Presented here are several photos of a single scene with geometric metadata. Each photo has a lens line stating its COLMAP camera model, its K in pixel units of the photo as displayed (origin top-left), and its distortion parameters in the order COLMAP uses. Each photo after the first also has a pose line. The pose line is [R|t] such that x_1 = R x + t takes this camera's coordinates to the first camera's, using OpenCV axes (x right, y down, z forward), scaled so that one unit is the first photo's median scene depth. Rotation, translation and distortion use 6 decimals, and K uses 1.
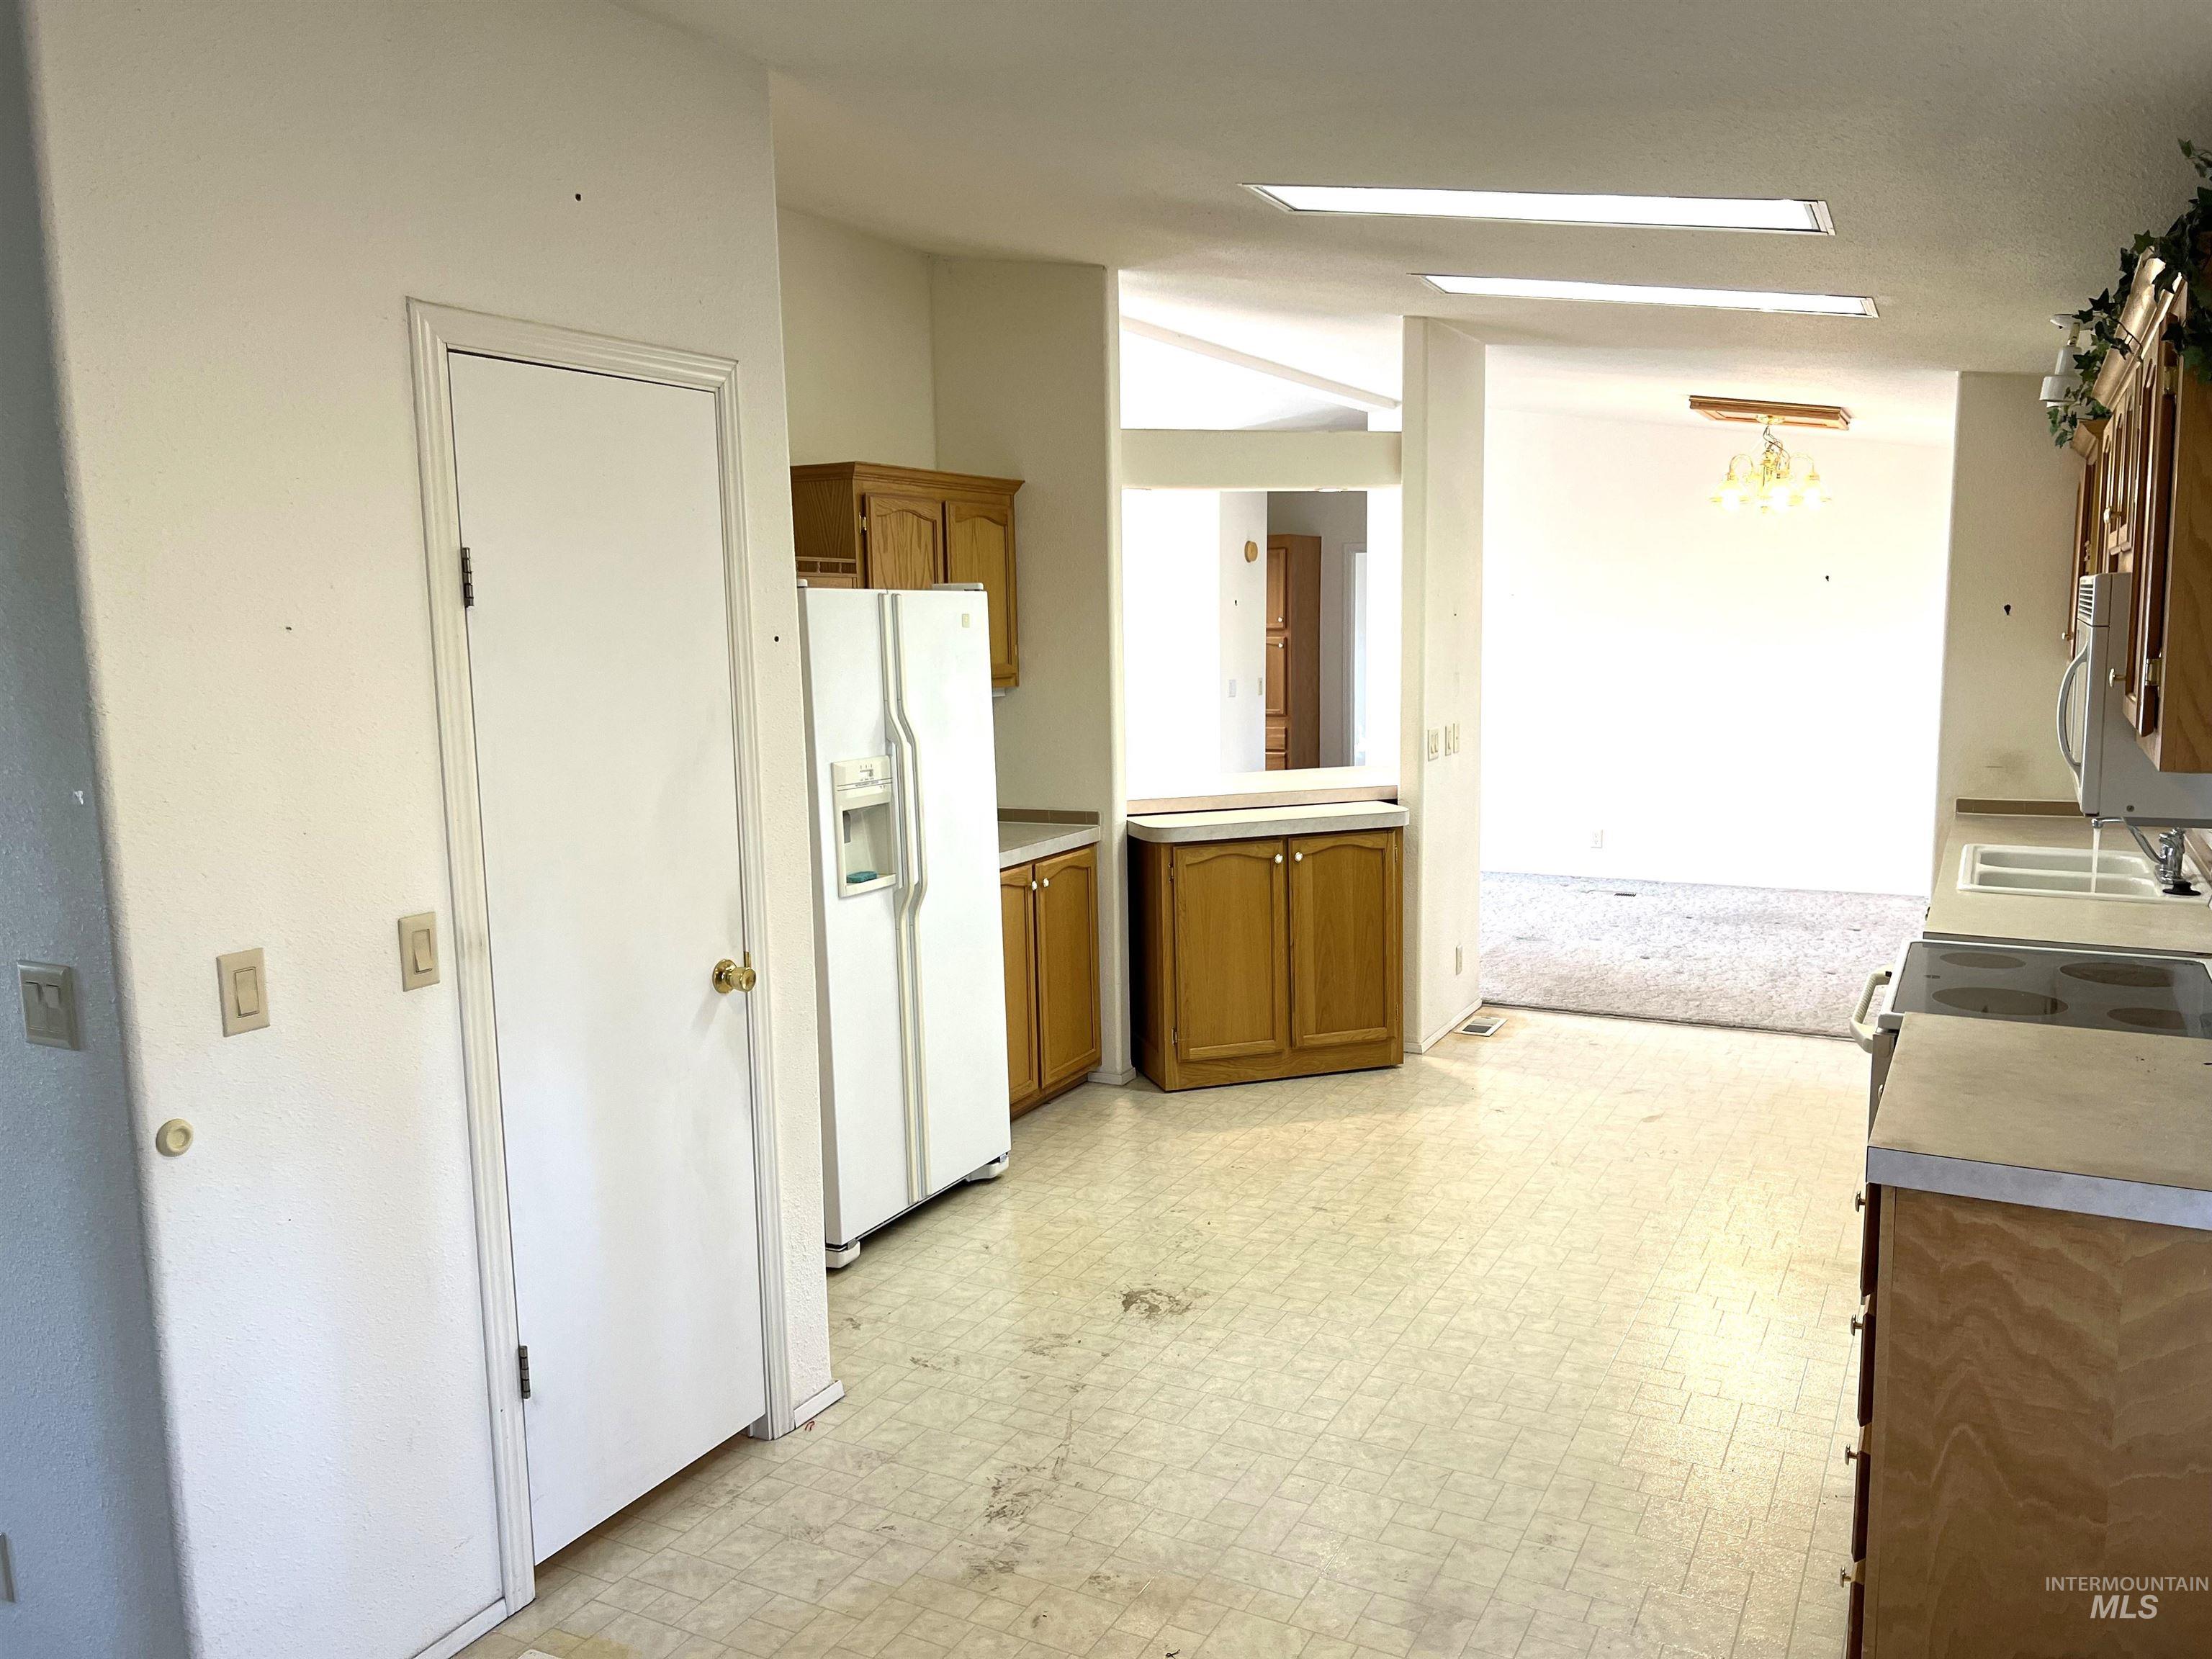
lens RADIAL K [[1643.4, 0, 1106.0], [0, 1643.4, 829.5], [0, 0, 1]] dist [0.003358, -0.004162]
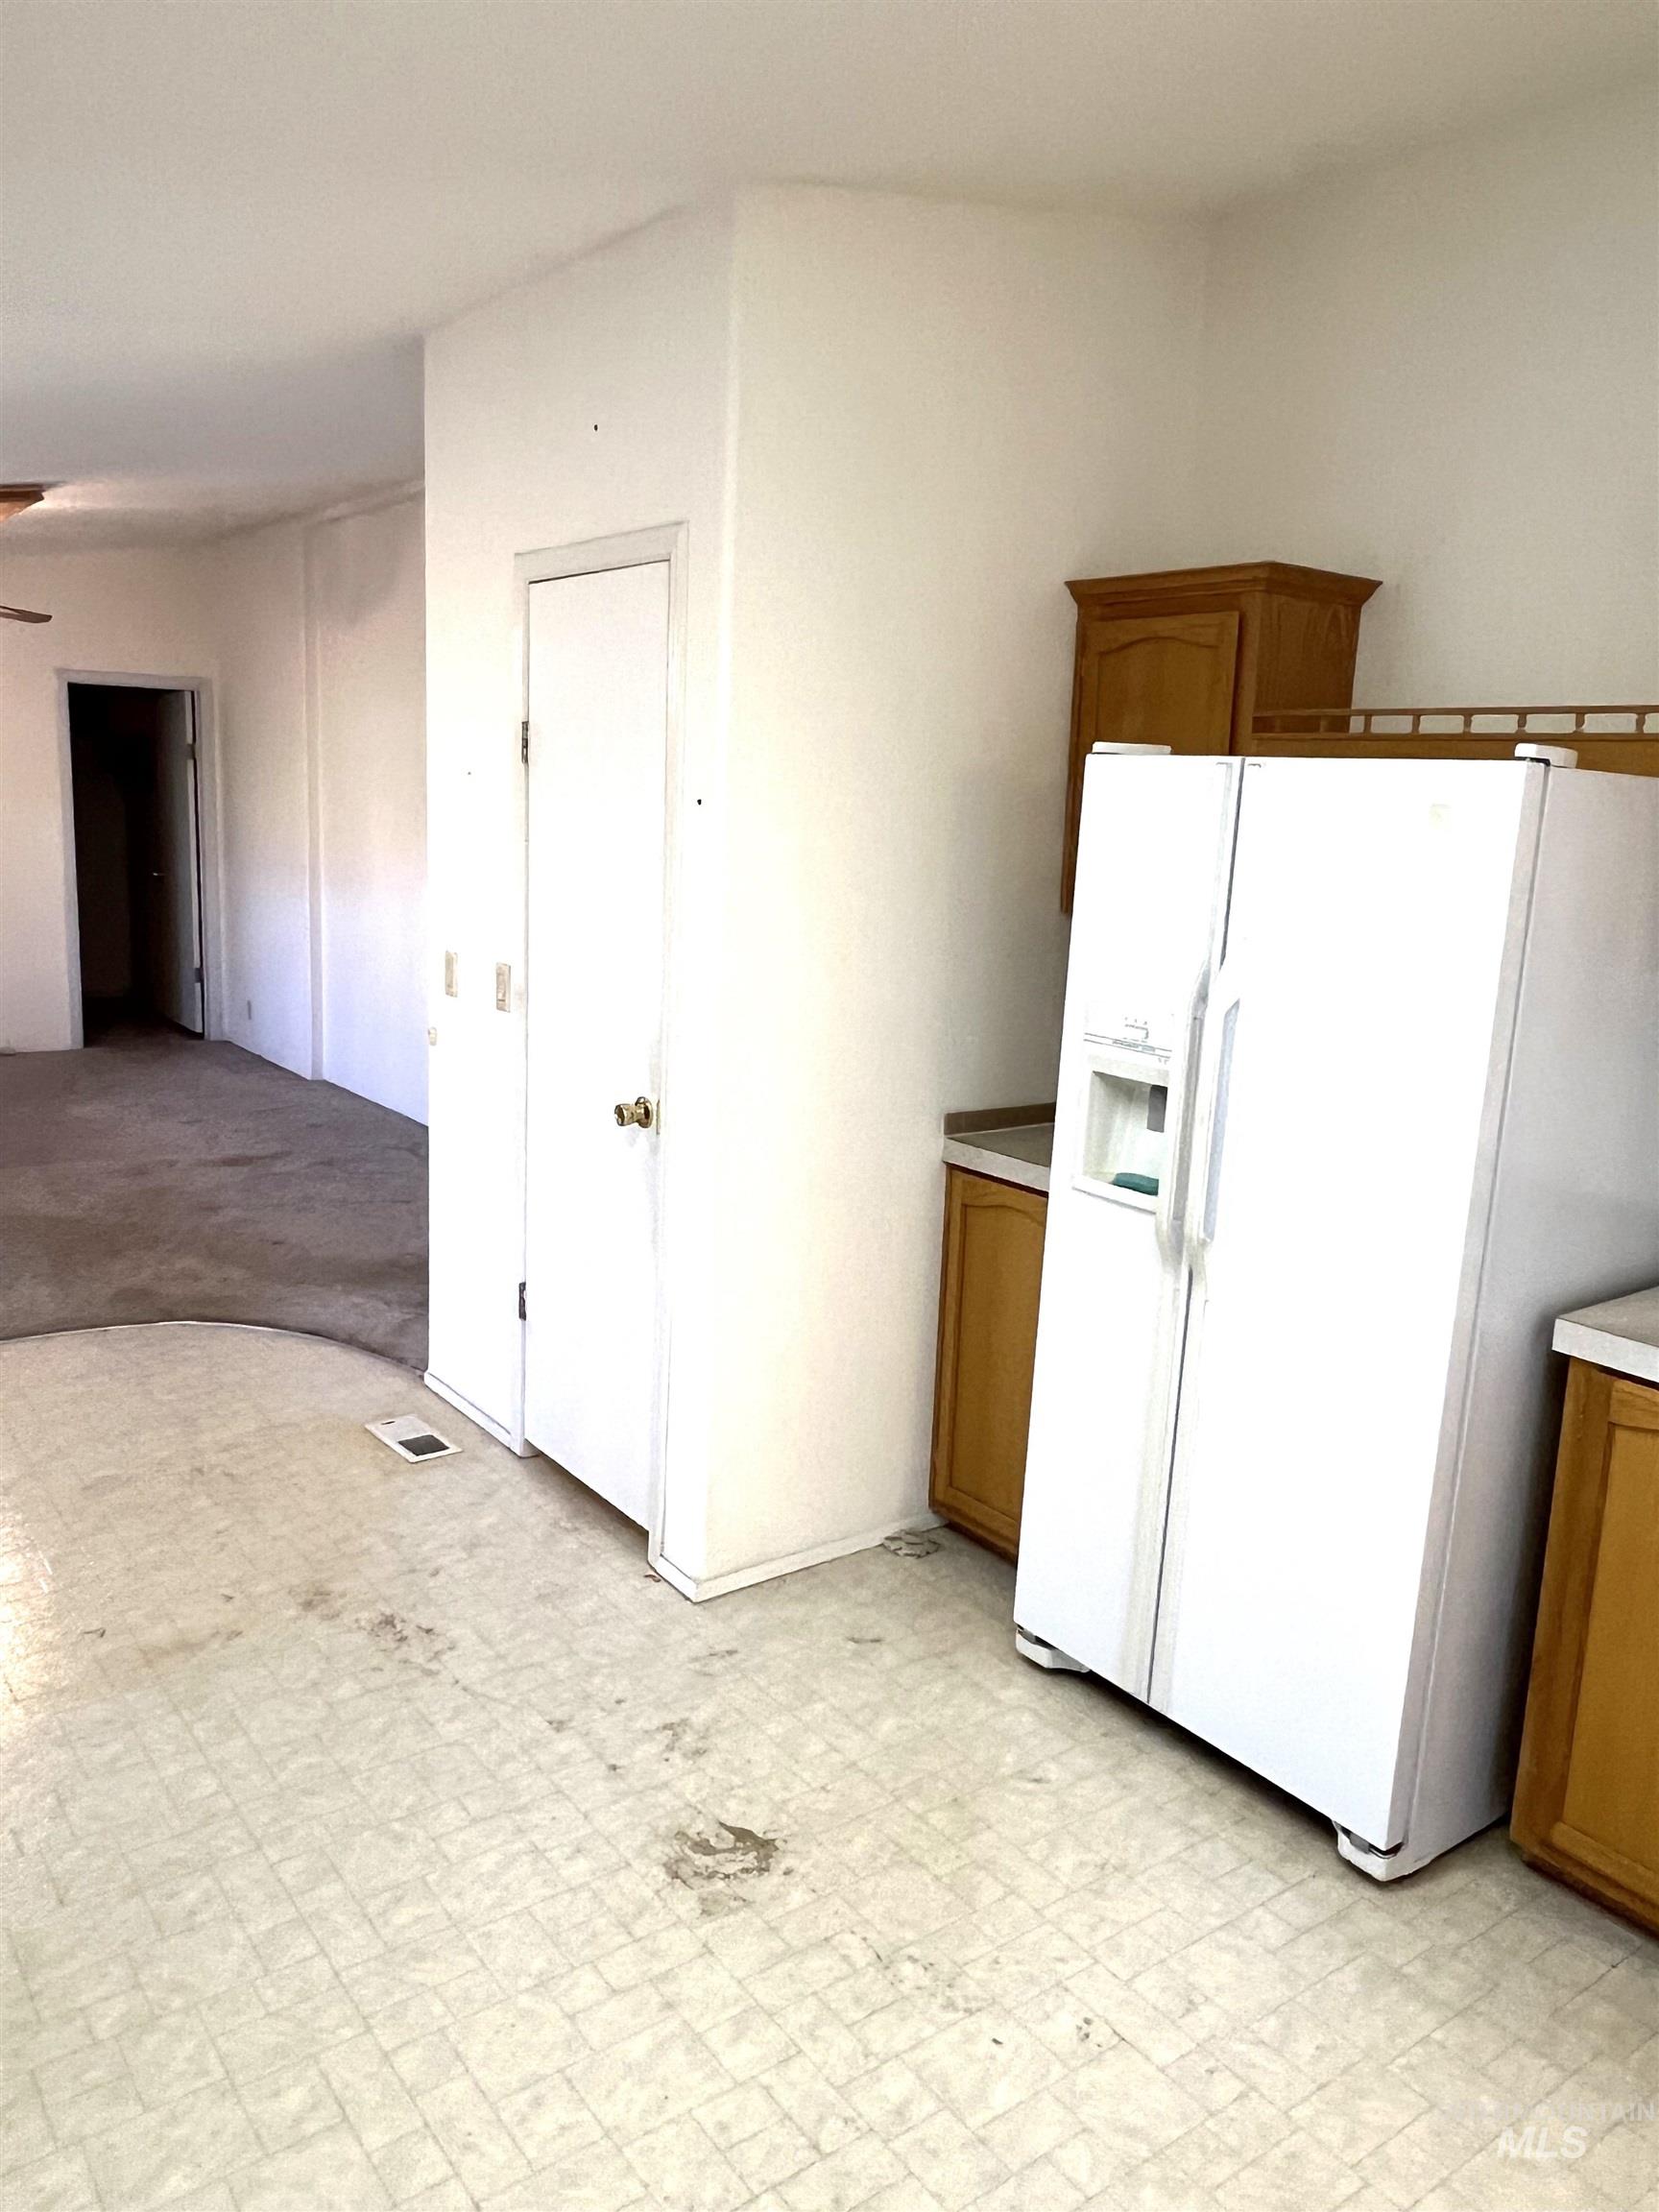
lens RADIAL K [[1628.7, 0, 830.3], [0, 1628.7, 1092.2], [0, 0, 1]] dist [0.000253, -0.009068]
pose [[-0.422778, 0.171432, -0.889871, 0.531512], [-0.151399, 0.954783, 0.255867, -0.171012], [0.893497, 0.242900, -0.377707, 1.207088]]
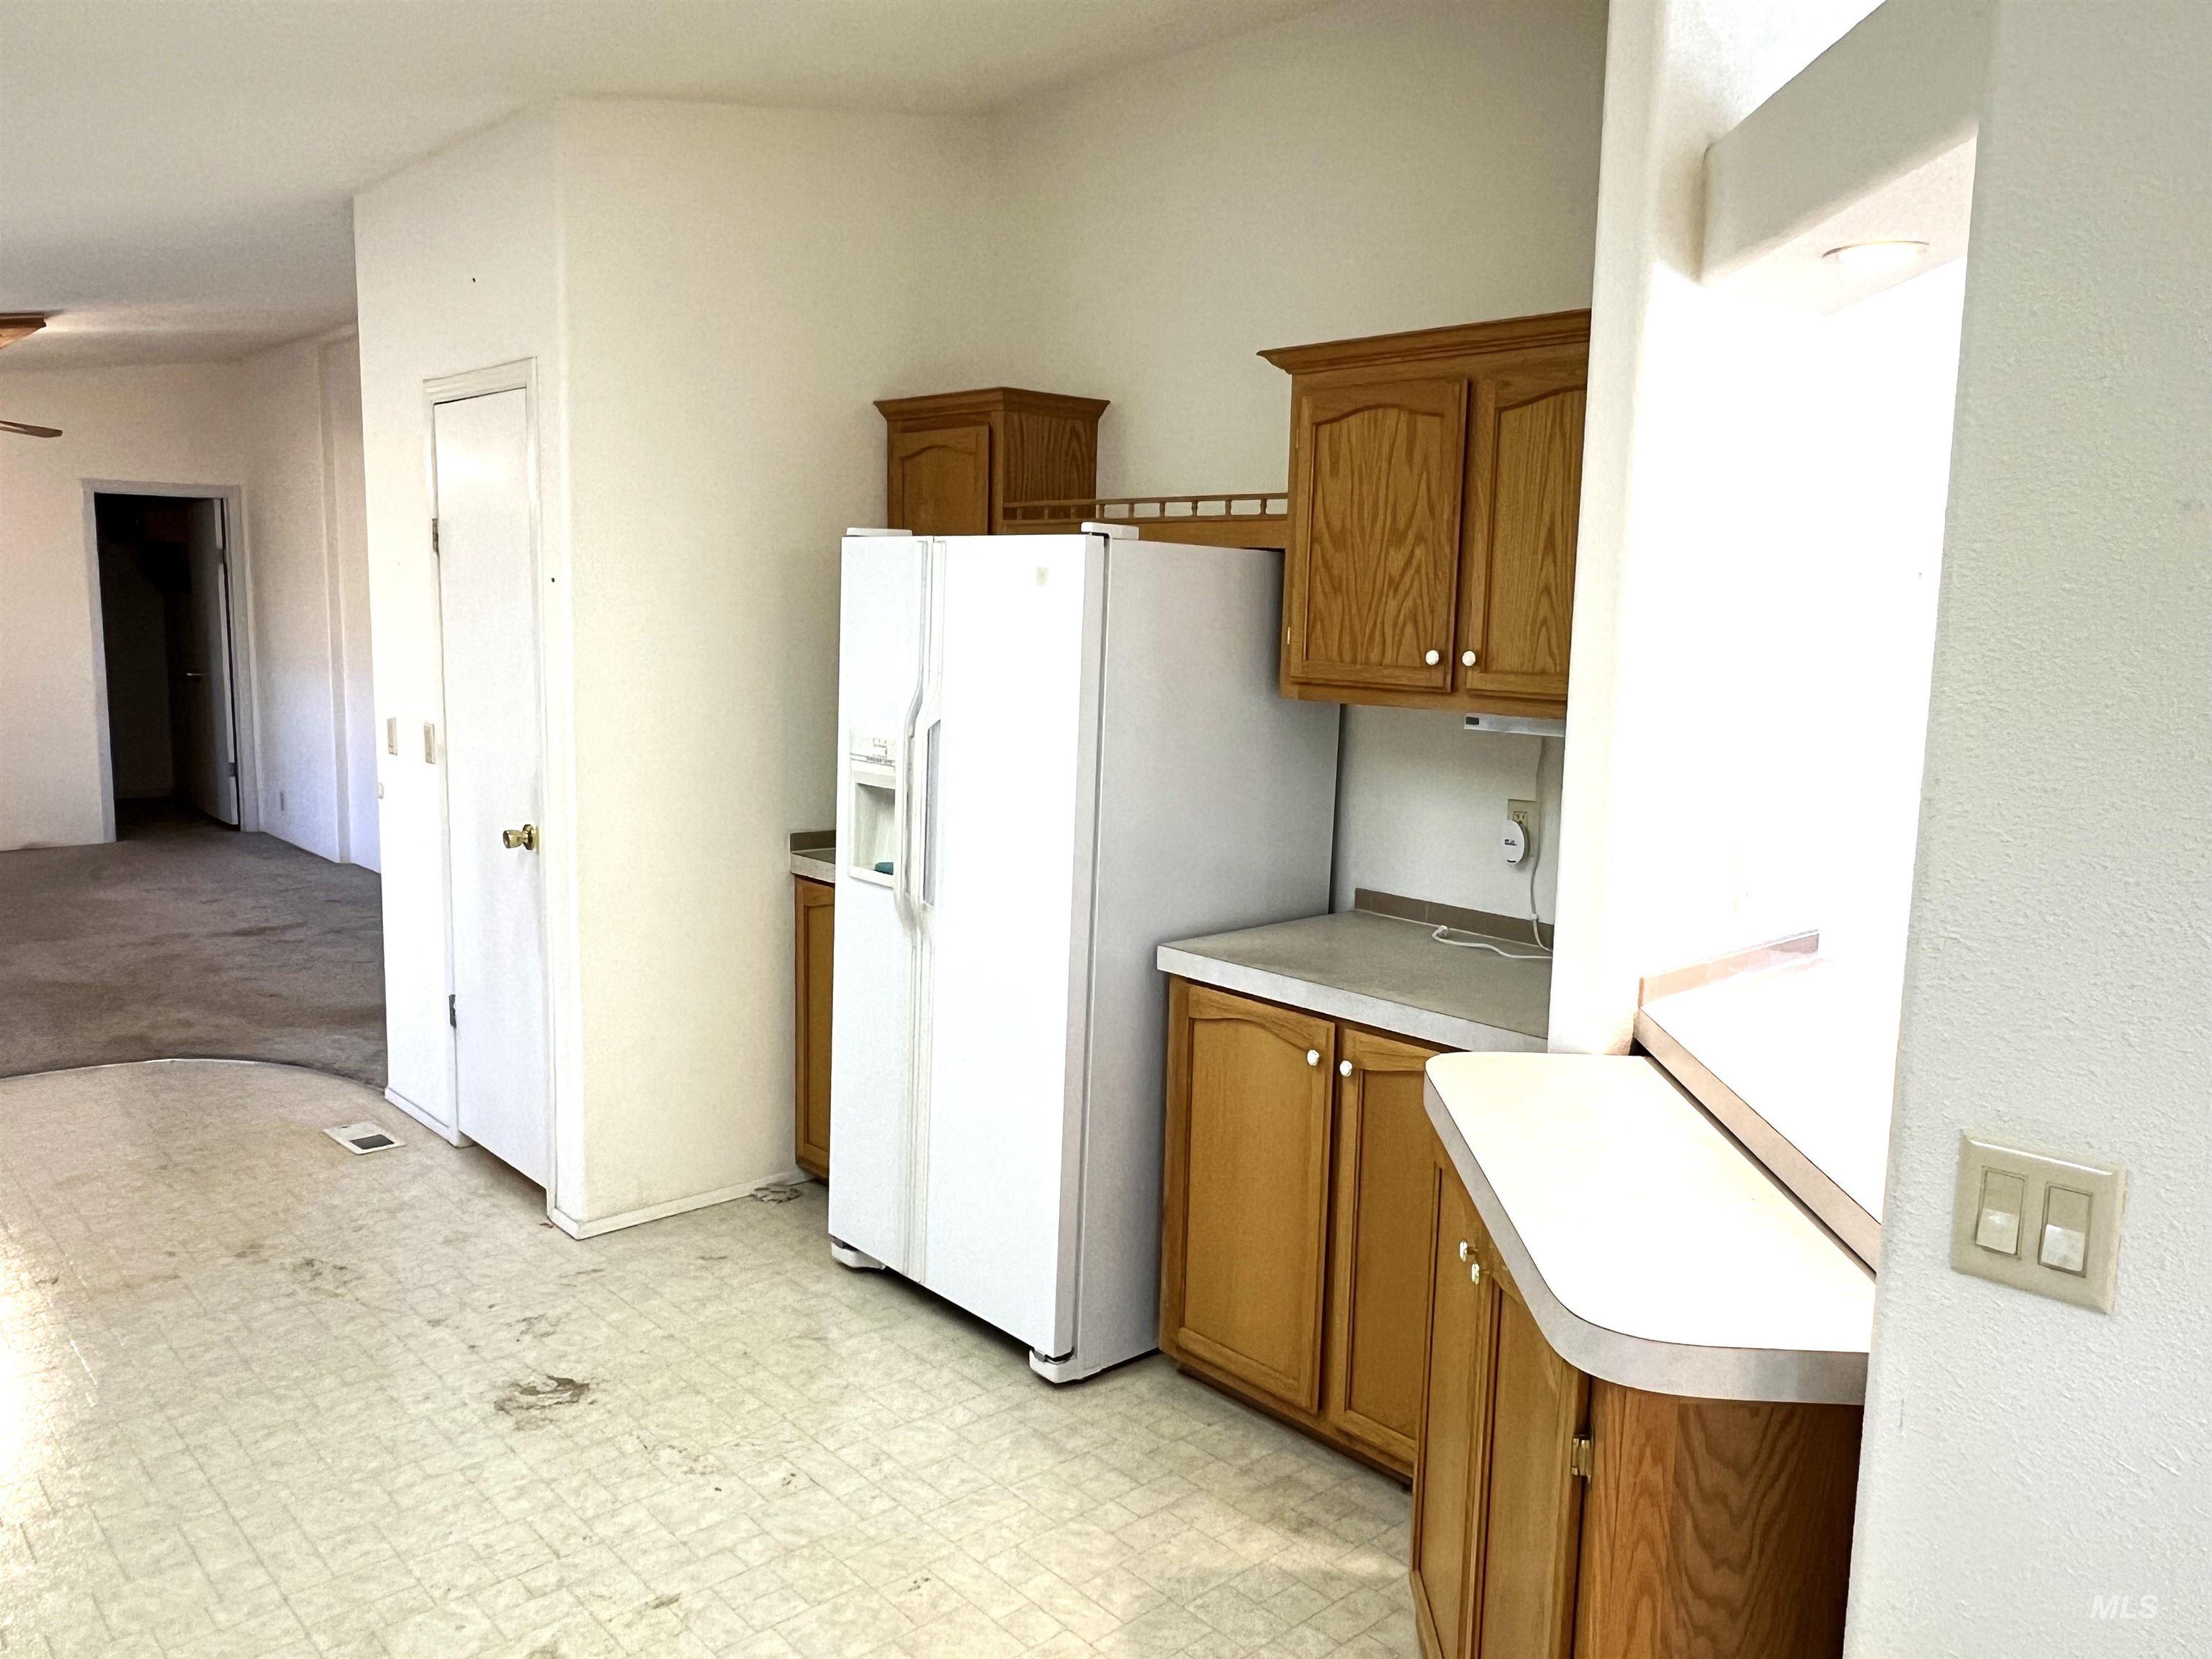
lens RADIAL K [[1643.4, 0, 1106.0], [0, 1643.4, 829.5], [0, 0, 1]] dist [0.003358, -0.004162]
pose [[-0.338672, 0.147284, -0.929306, 0.661508], [-0.141965, 0.968367, 0.205212, -0.198817], [0.930133, 0.201428, -0.307049, 1.460280]]
